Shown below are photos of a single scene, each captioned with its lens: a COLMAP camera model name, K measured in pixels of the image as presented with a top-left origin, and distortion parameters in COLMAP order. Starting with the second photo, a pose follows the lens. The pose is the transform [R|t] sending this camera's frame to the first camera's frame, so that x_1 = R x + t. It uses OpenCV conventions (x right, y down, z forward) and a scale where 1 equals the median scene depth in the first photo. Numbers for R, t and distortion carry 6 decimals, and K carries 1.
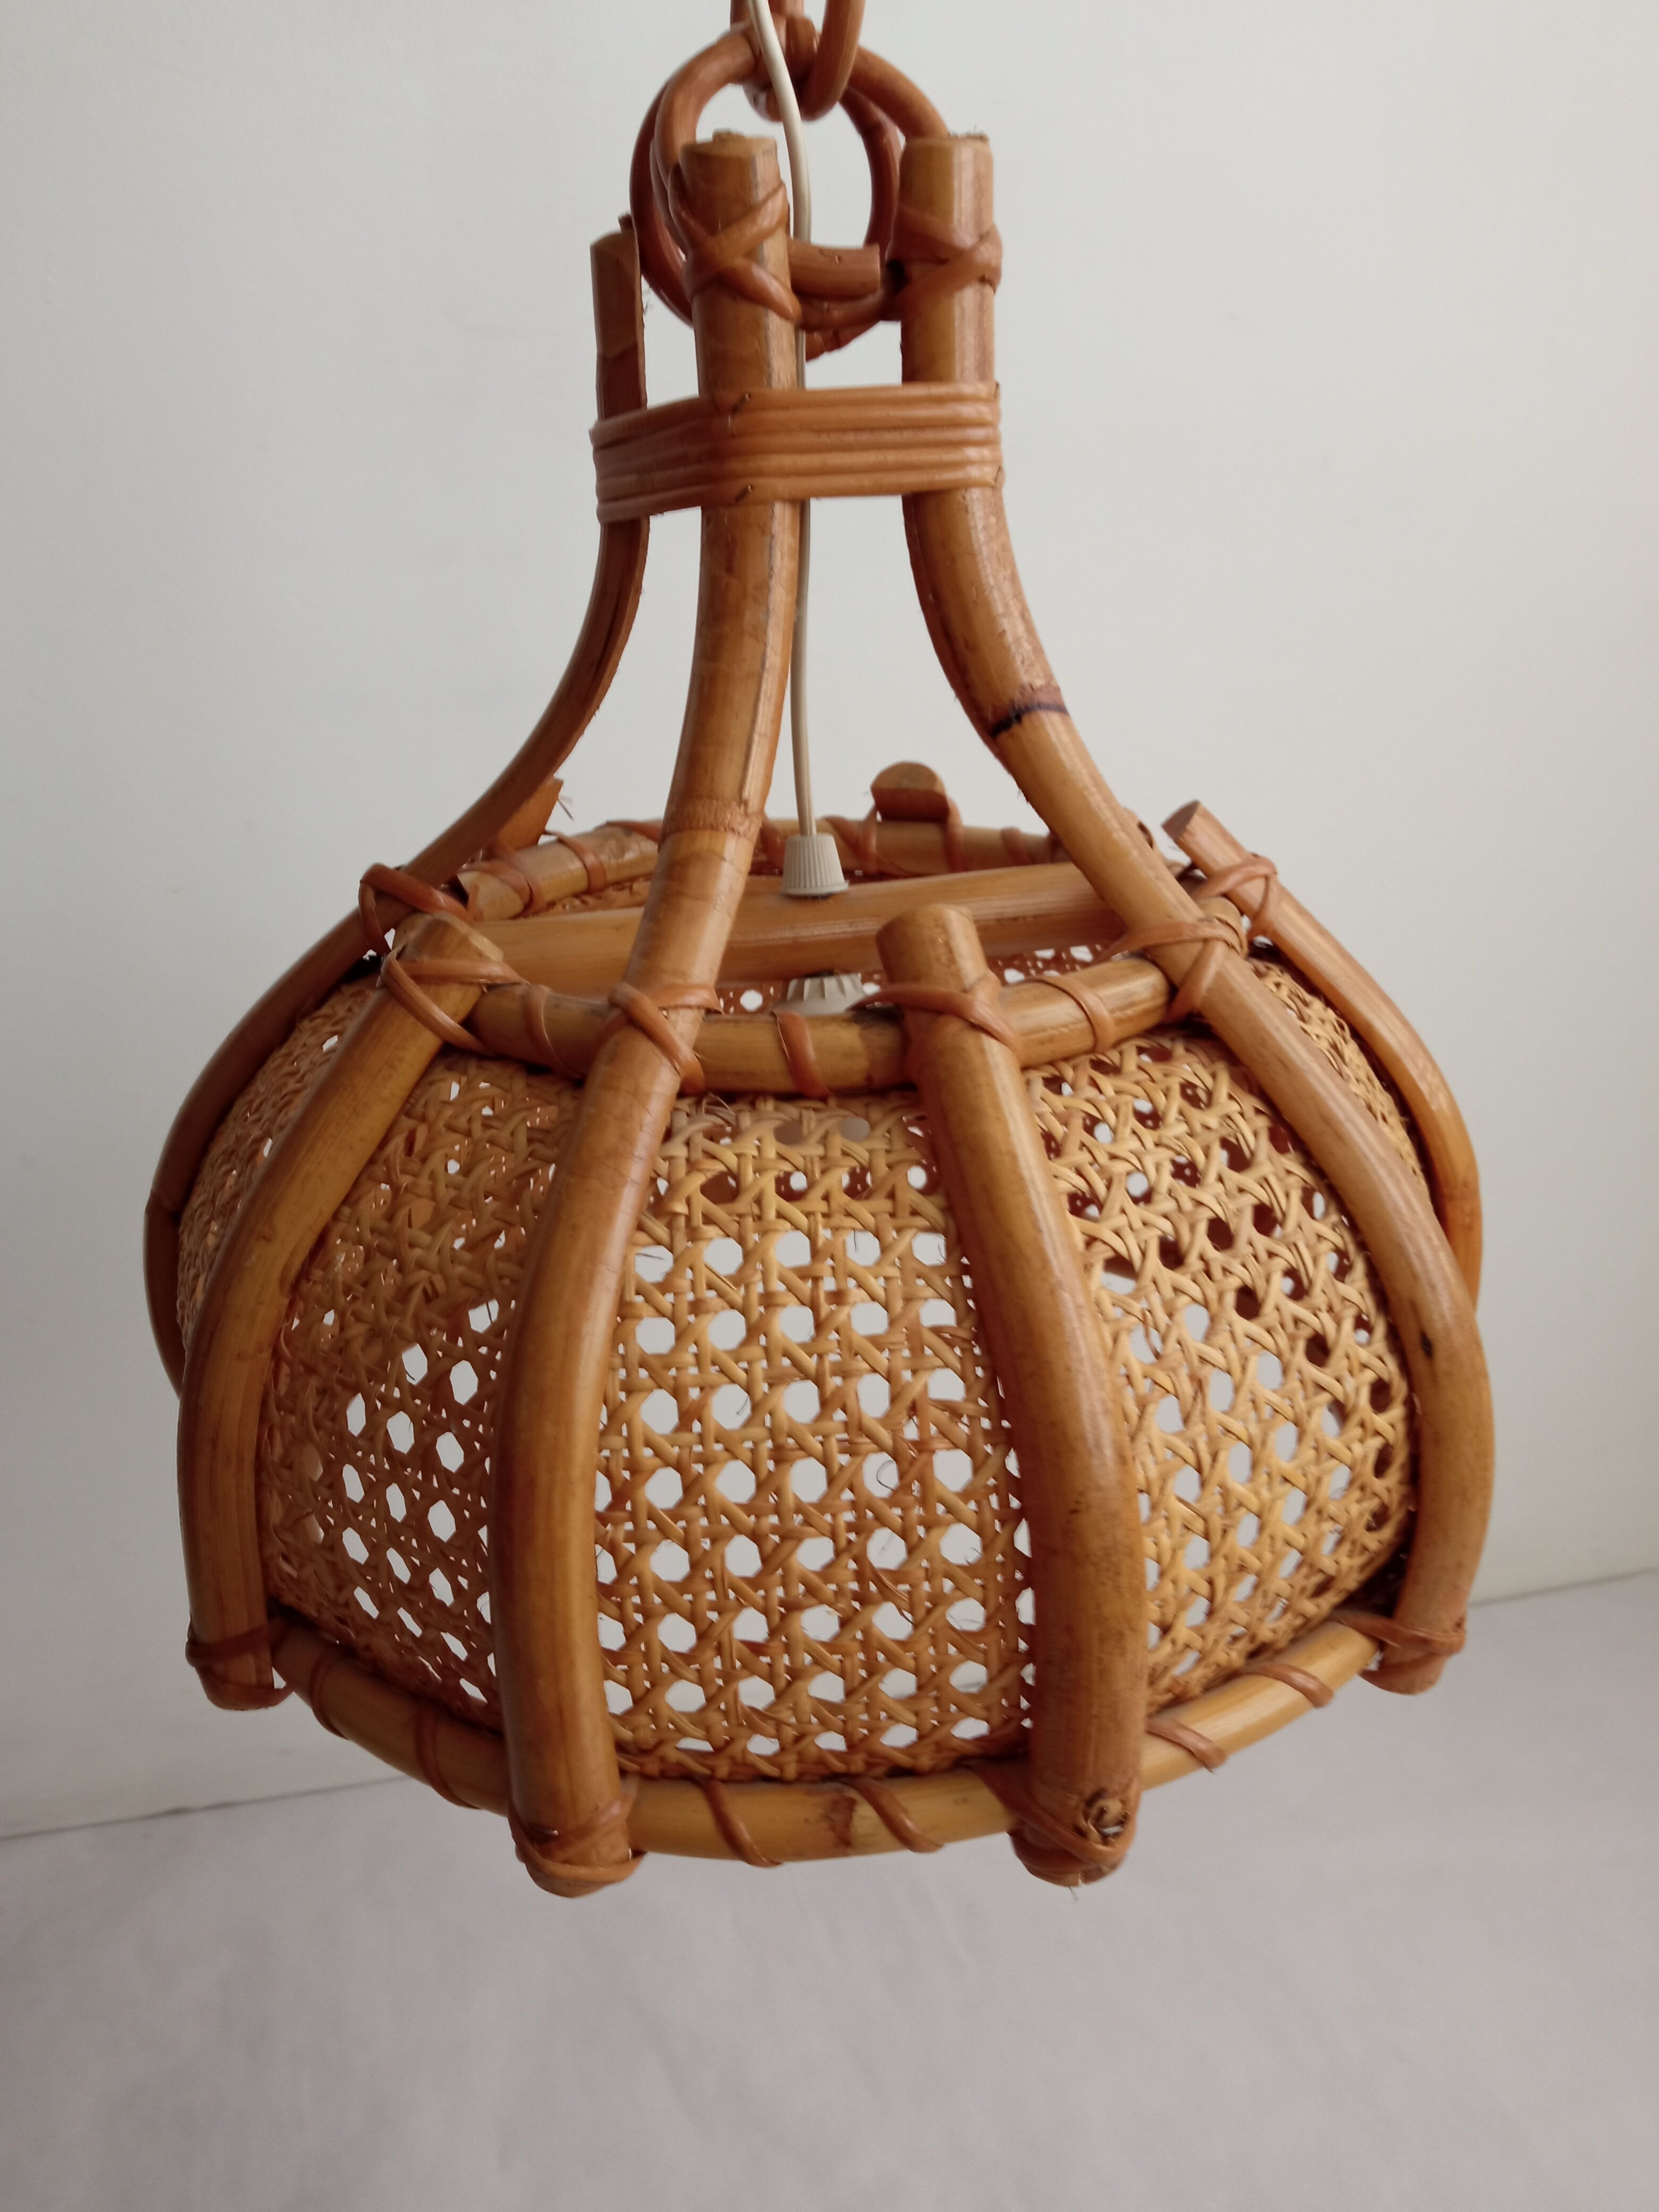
lens RADIAL K [[1818.6, 0, 809.6], [0, 1818.6, 1098.3], [0, 0, 1]] dist [0.133139, -0.324676]
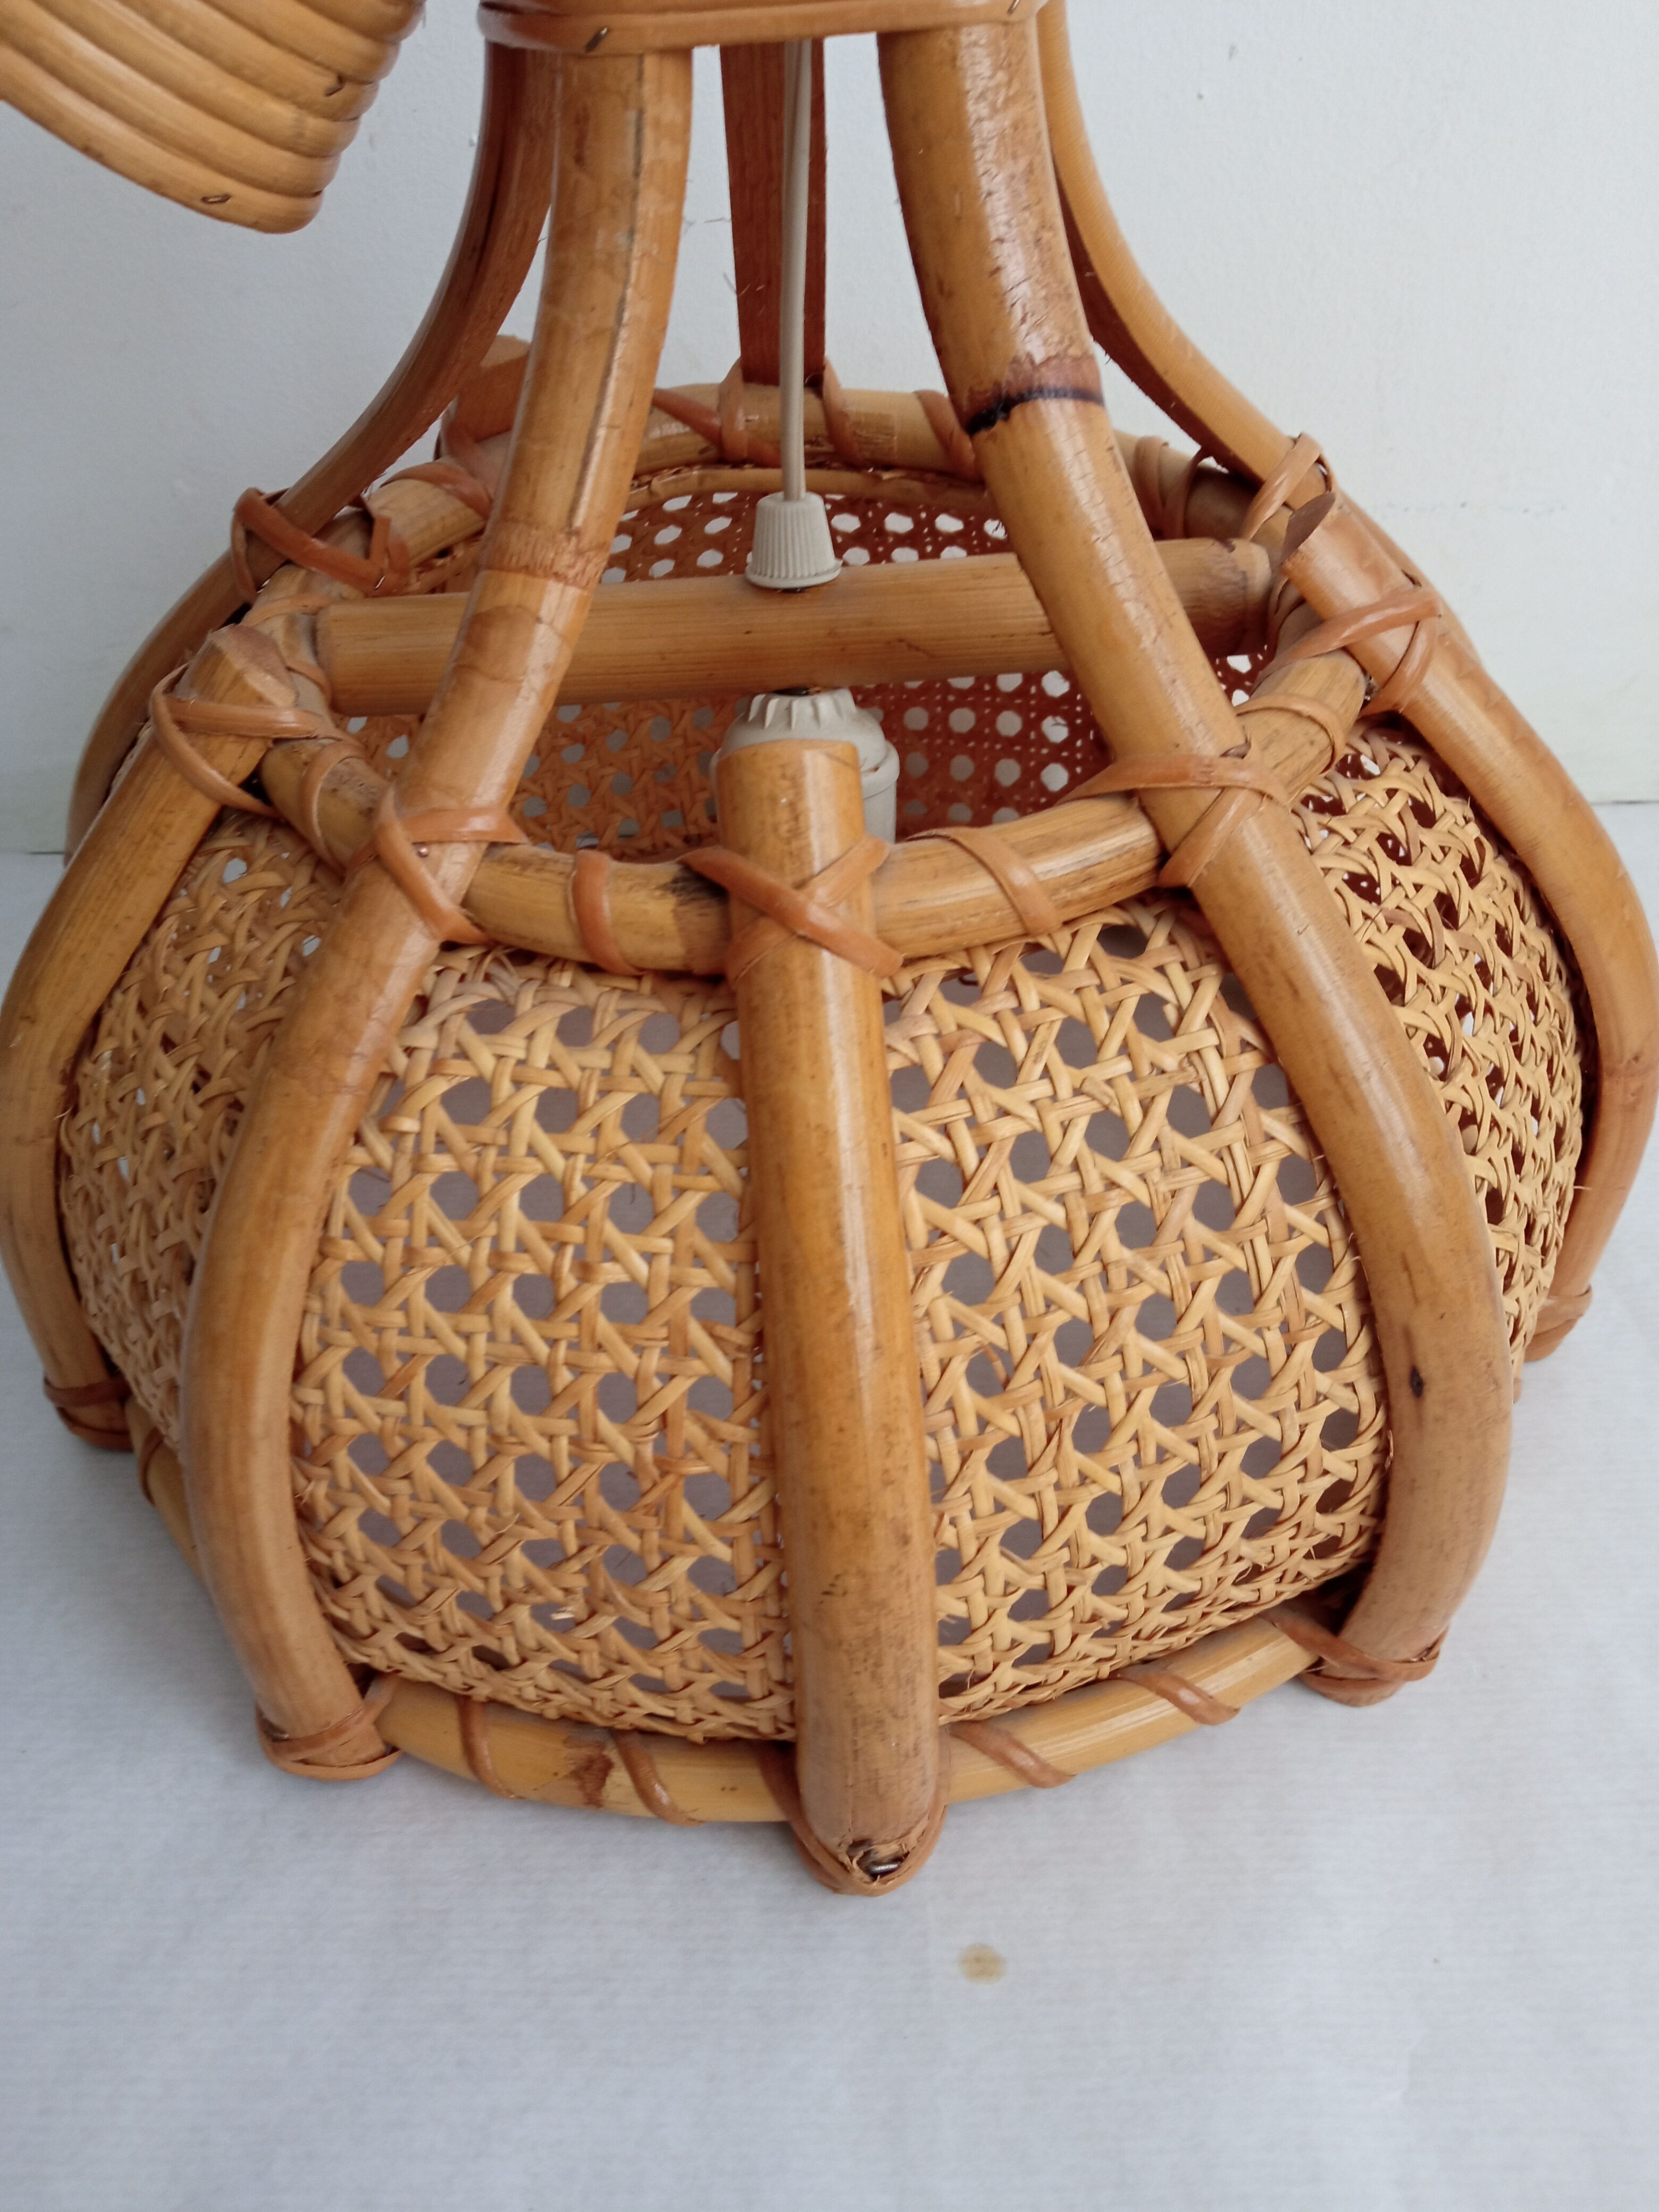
lens RADIAL K [[1818.6, 0, 809.6], [0, 1818.6, 1098.3], [0, 0, 1]] dist [0.133139, -0.324676]
pose [[0.969924, 0.147652, -0.193510, 0.224238], [-0.070411, 0.931212, 0.357613, -0.221581], [0.233000, -0.333233, 0.913601, 0.301385]]
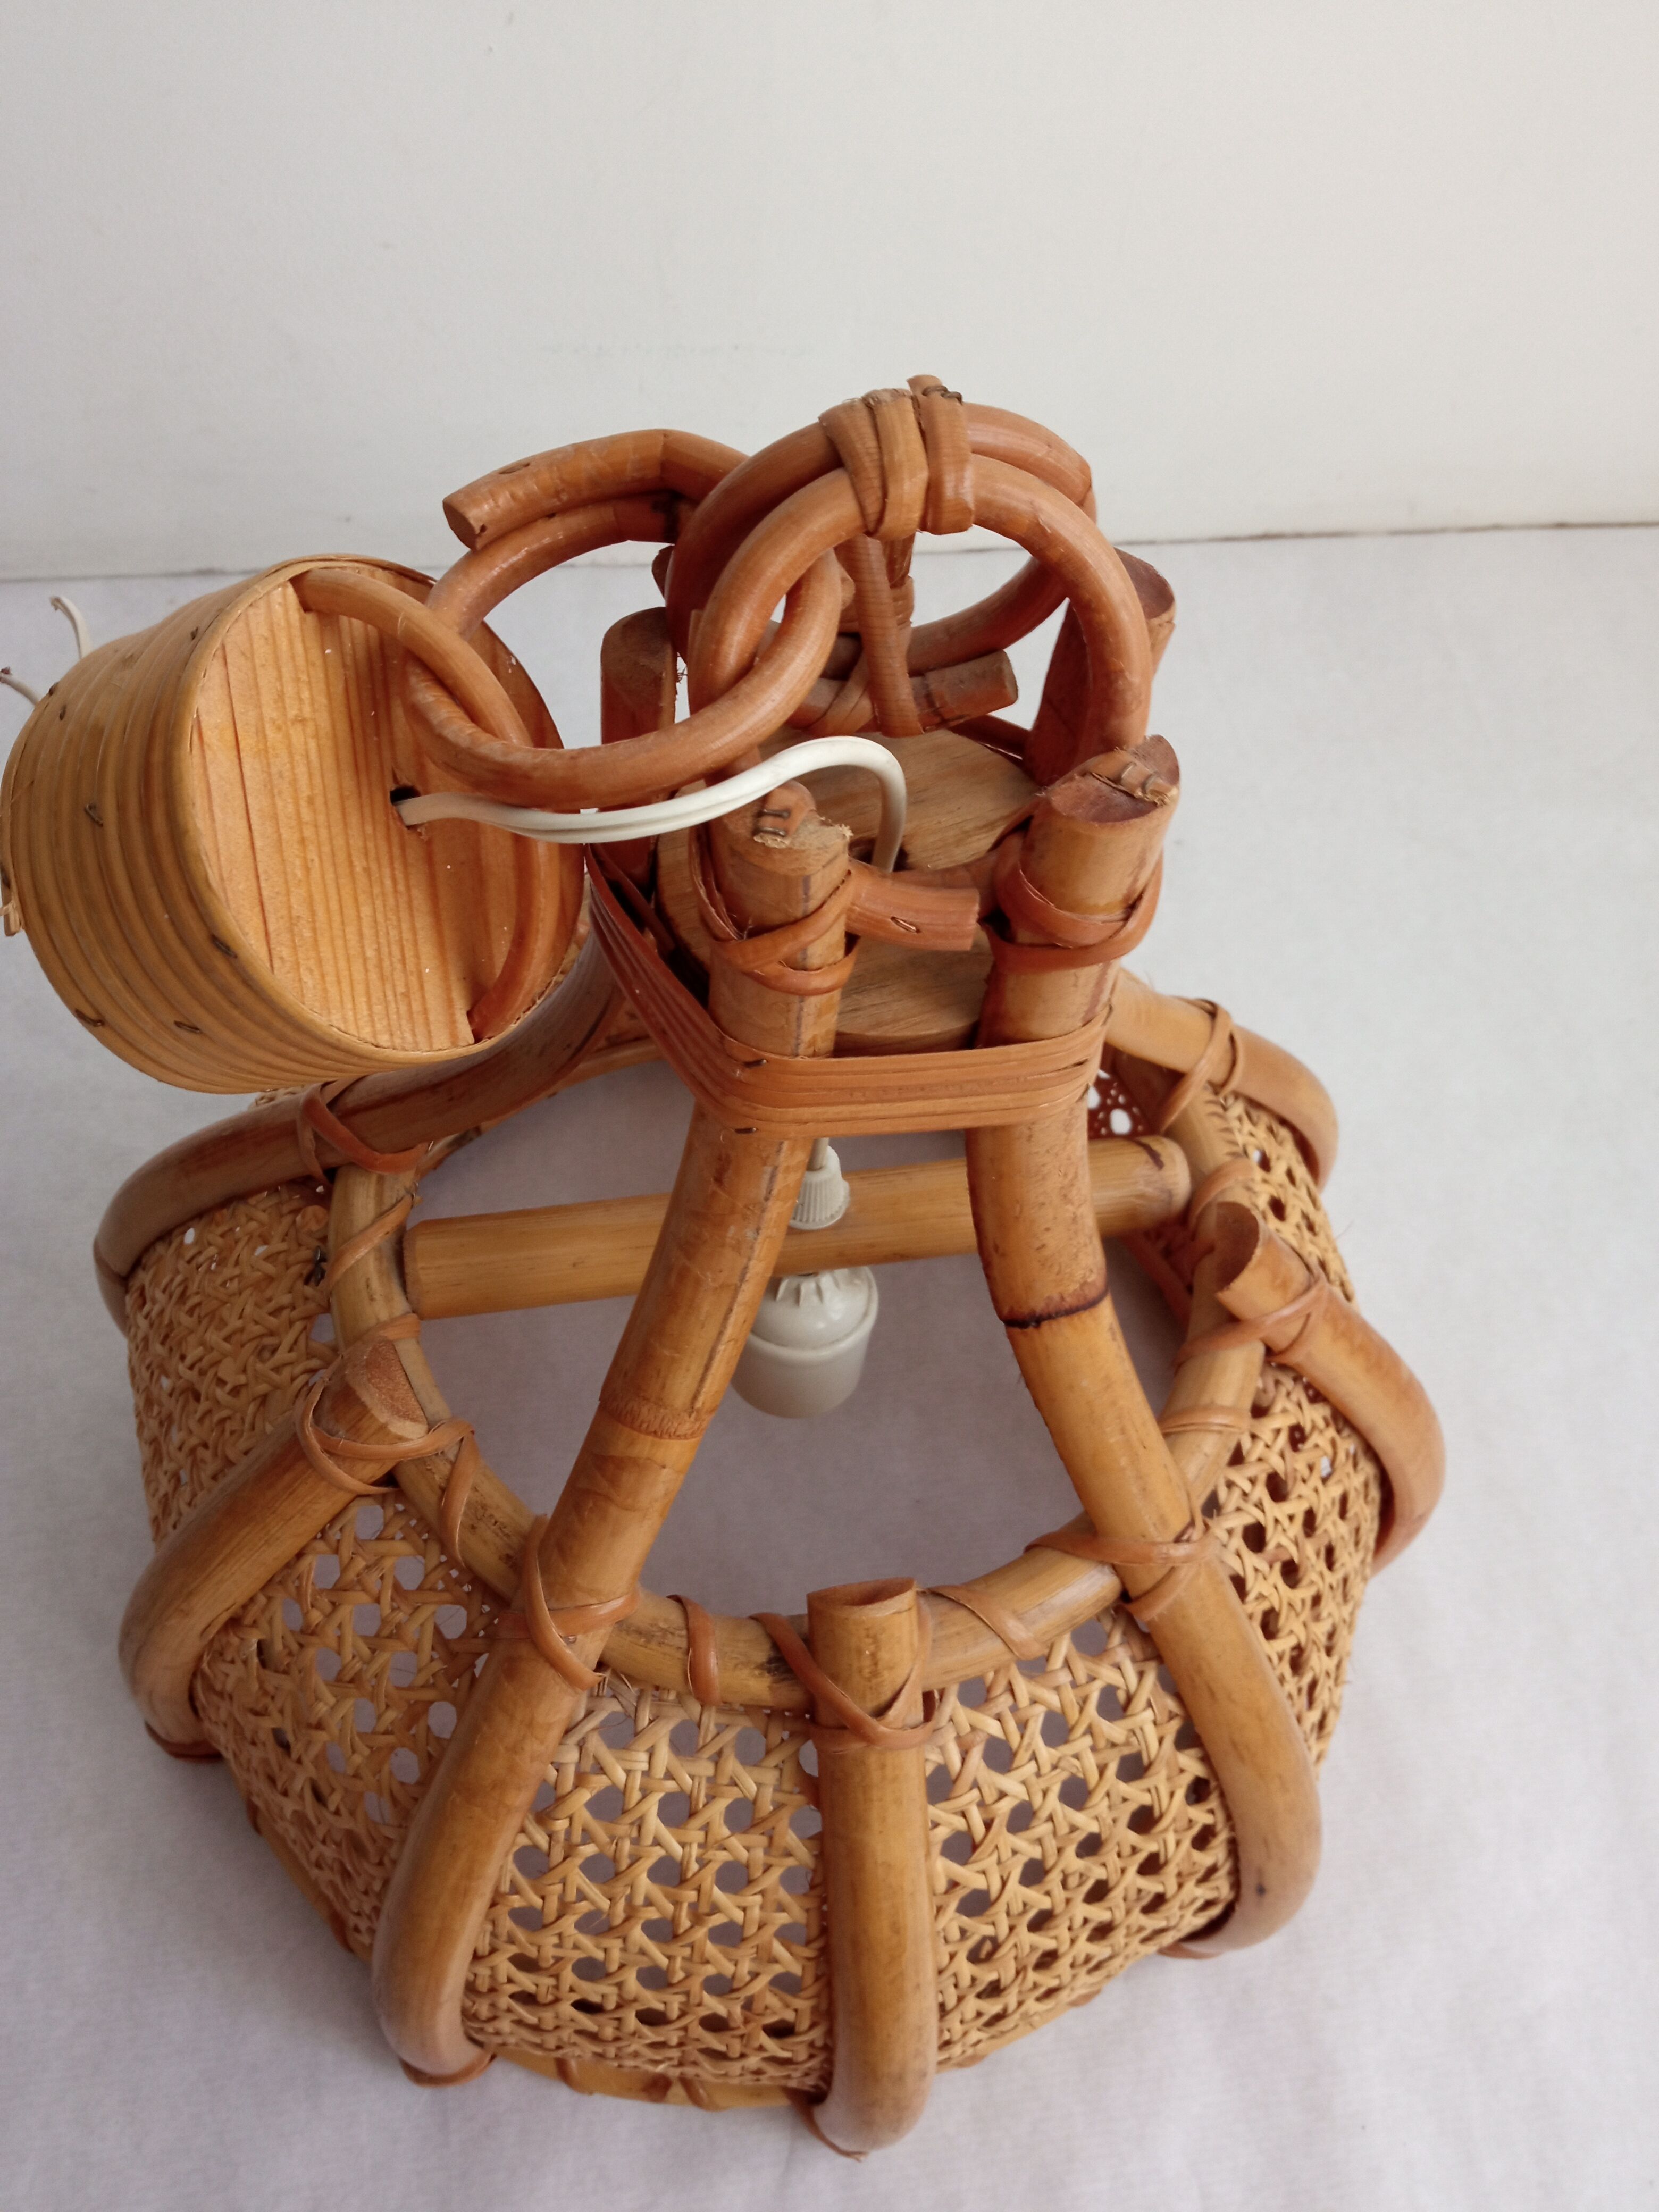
lens RADIAL K [[1818.6, 0, 809.6], [0, 1818.6, 1098.3], [0, 0, 1]] dist [0.133139, -0.324676]
pose [[0.982404, 0.186208, 0.014491, -0.022868], [-0.156563, 0.778725, 0.607516, -0.833607], [0.101840, -0.599095, 0.794175, 0.398572]]
